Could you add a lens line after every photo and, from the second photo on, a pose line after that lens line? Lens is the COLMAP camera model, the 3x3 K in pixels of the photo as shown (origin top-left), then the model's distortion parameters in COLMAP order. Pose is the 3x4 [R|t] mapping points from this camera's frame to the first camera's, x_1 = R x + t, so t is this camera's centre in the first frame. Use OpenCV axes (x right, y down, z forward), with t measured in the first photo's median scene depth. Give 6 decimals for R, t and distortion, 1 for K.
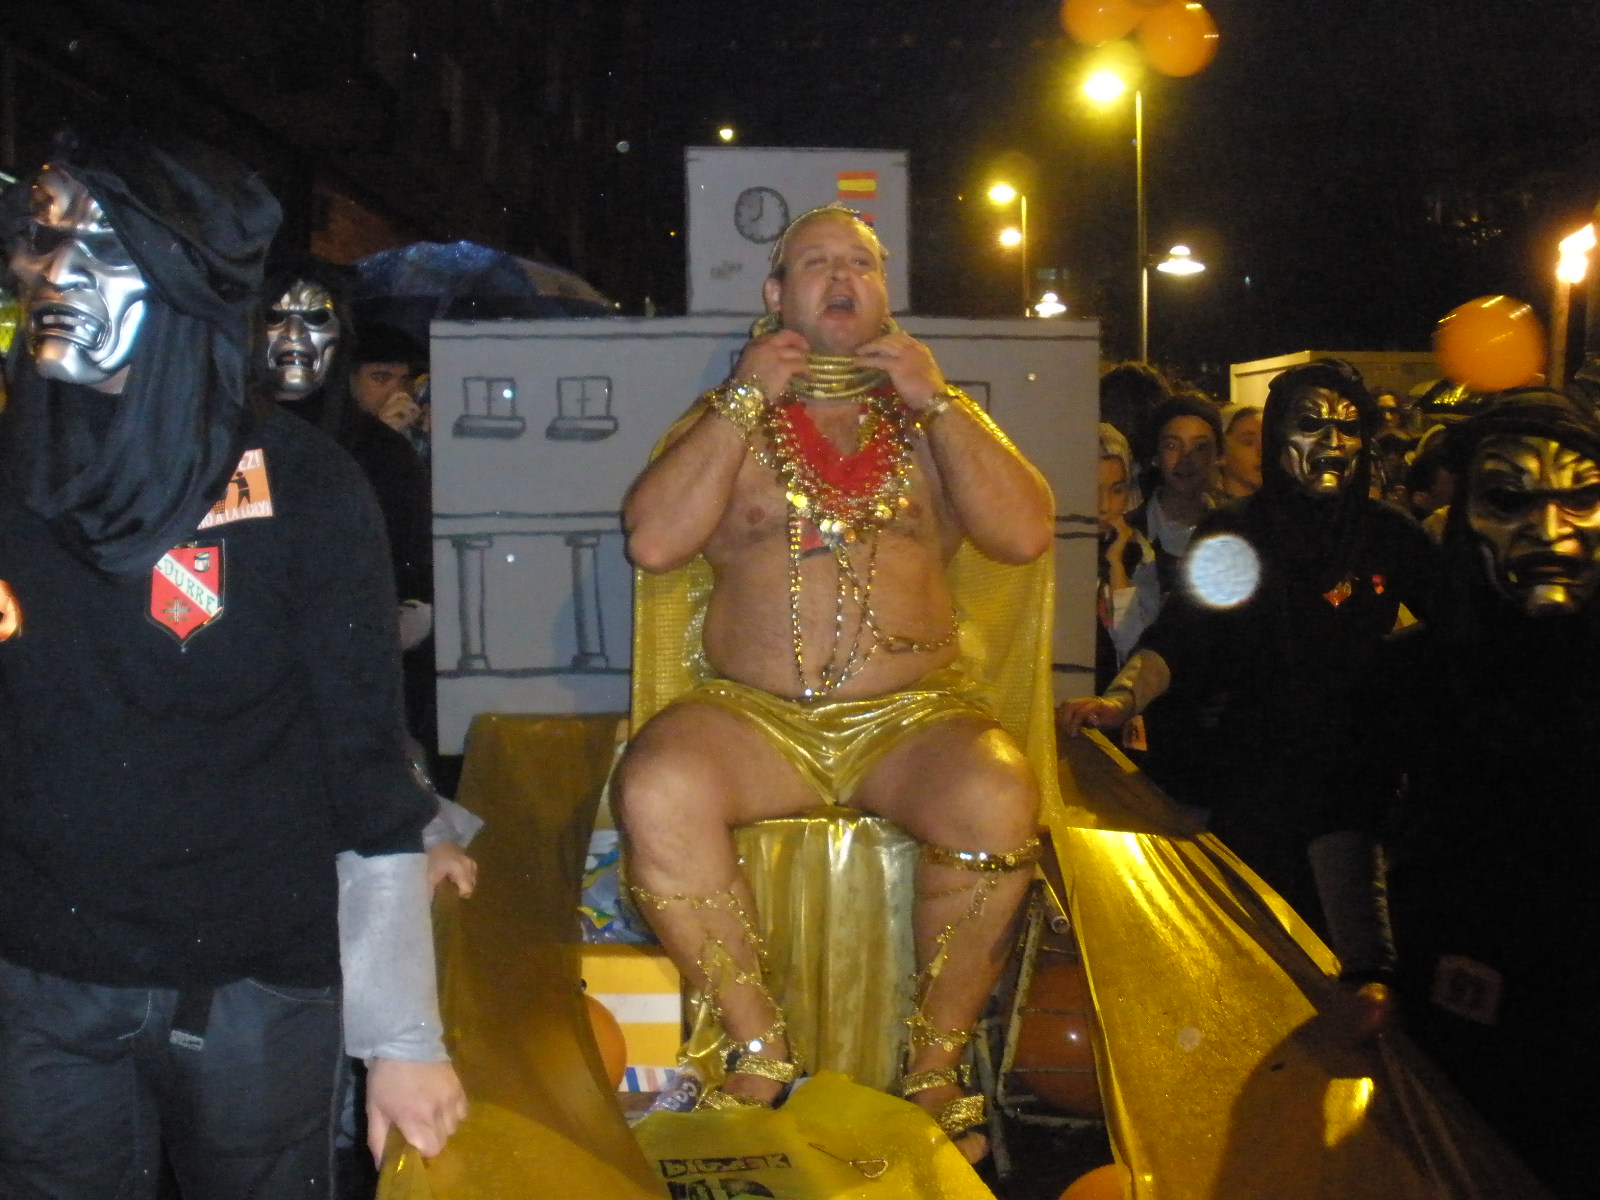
lens RADIAL K [[1795.3, 0, 809.8], [0, 1795.3, 603.1], [0, 0, 1]] dist [-0.136714, 0.000000]
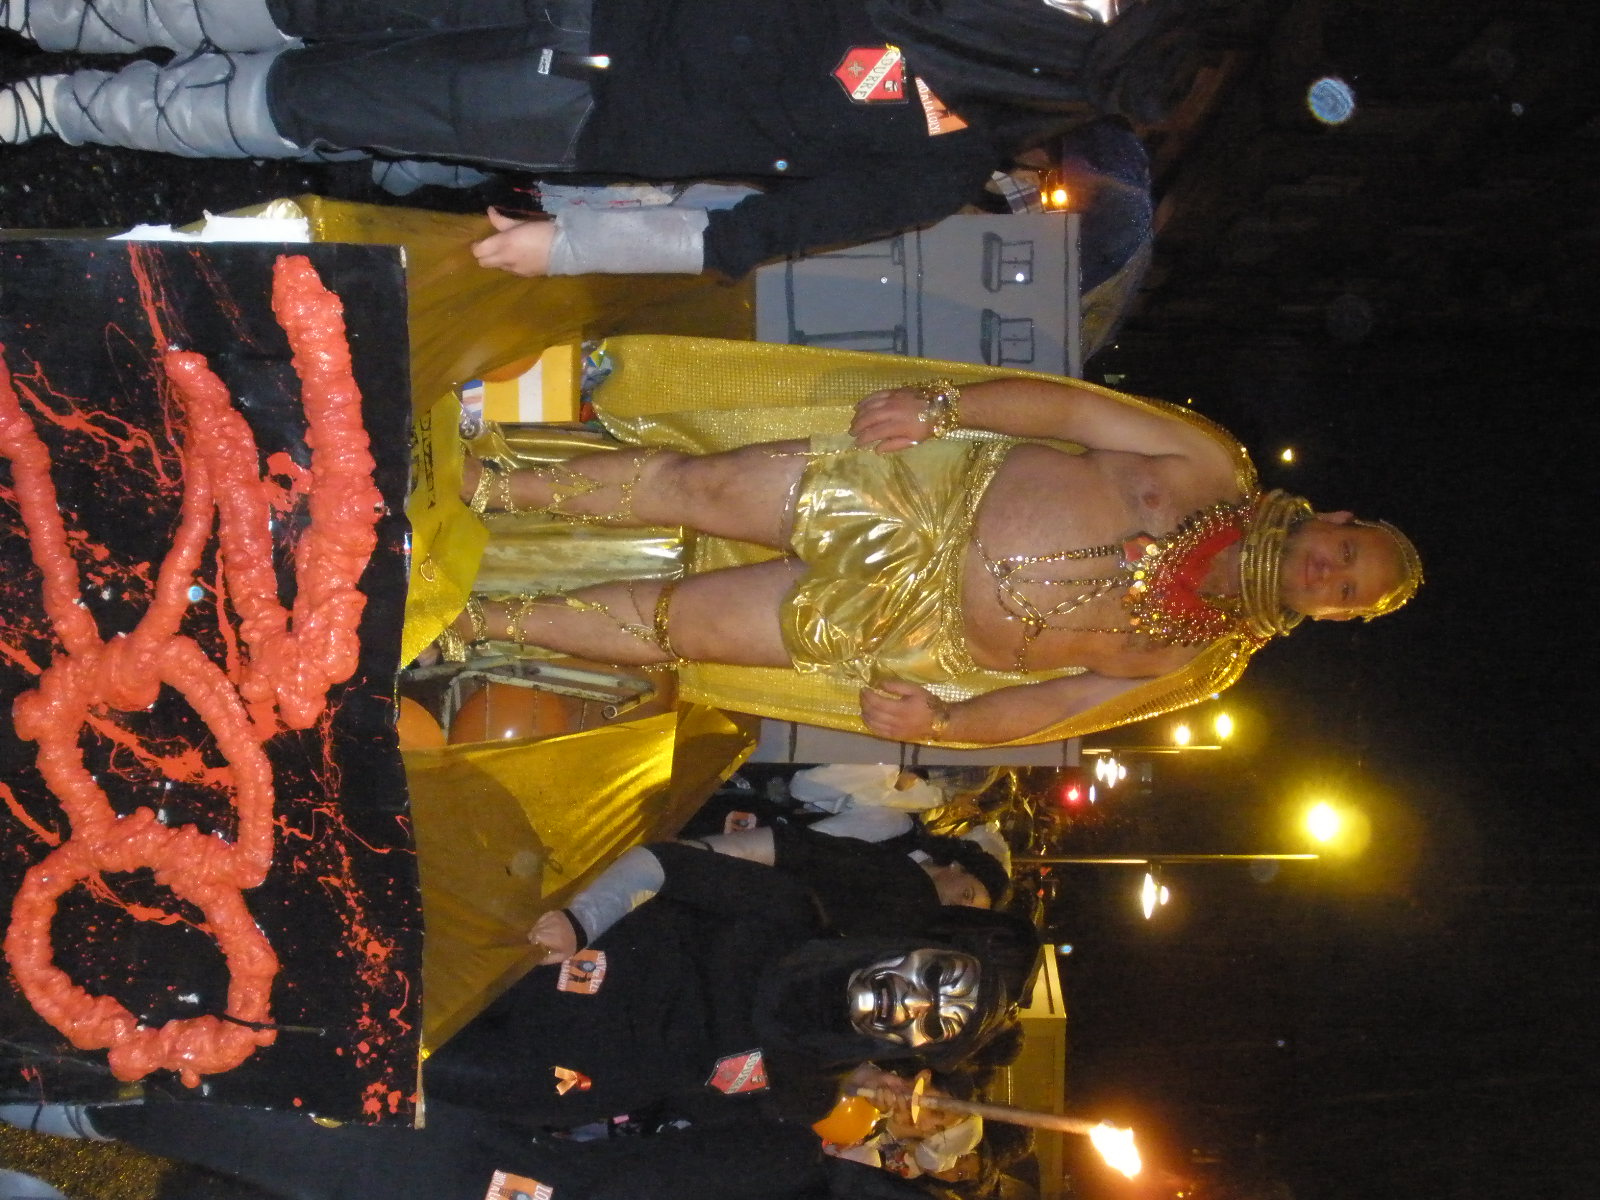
lens RADIAL K [[1795.3, 0, 809.7], [0, 1795.3, 666.6], [0, 0, 1]] dist [-0.136714, 0.000000]
pose [[-0.002812, 0.997487, 0.070796, 0.007955], [-0.999968, -0.003340, 0.007337, 0.015407], [0.007555, -0.070773, 0.997464, -0.224672]]
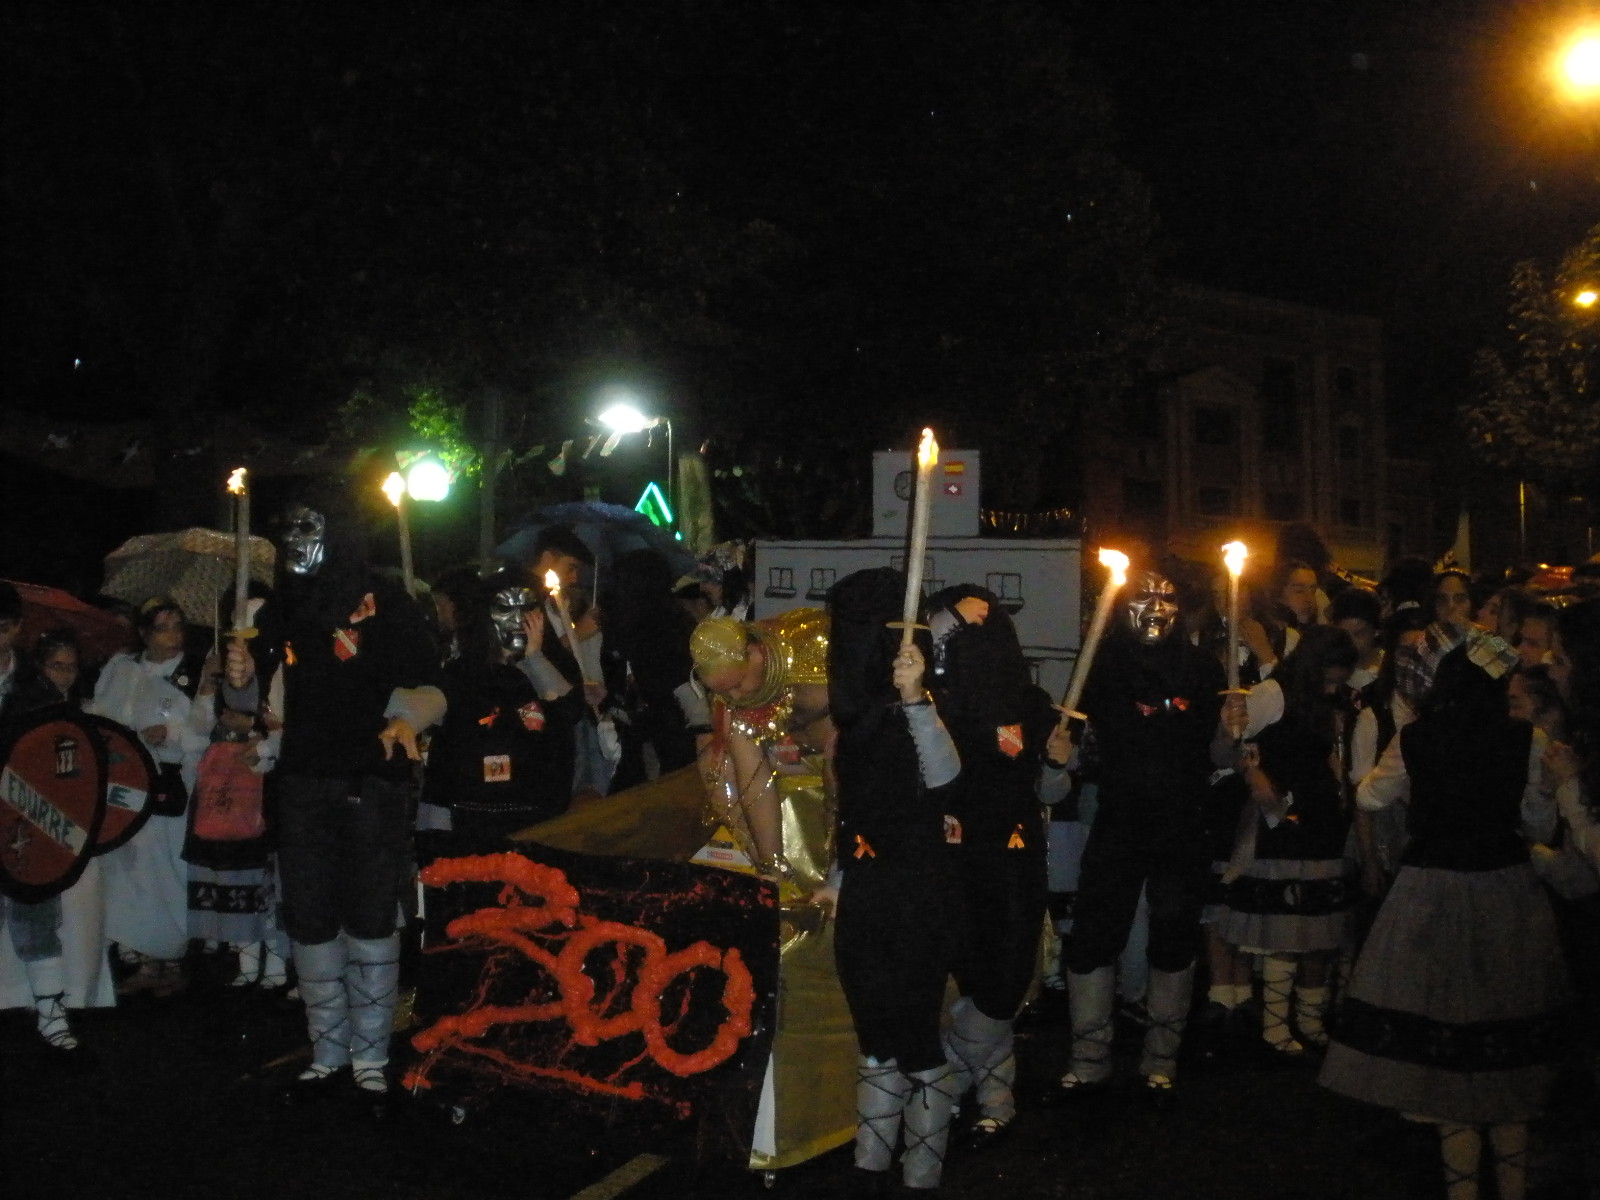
lens RADIAL K [[1795.3, 0, 794.4], [0, 1795.3, 594.4], [0, 0, 1]] dist [-0.136714, 0.000000]
pose [[0.839040, 0.016822, -0.543809, 0.939228], [-0.071008, 0.994358, -0.078798, 0.061111], [0.539415, 0.104730, 0.835501, -0.680258]]
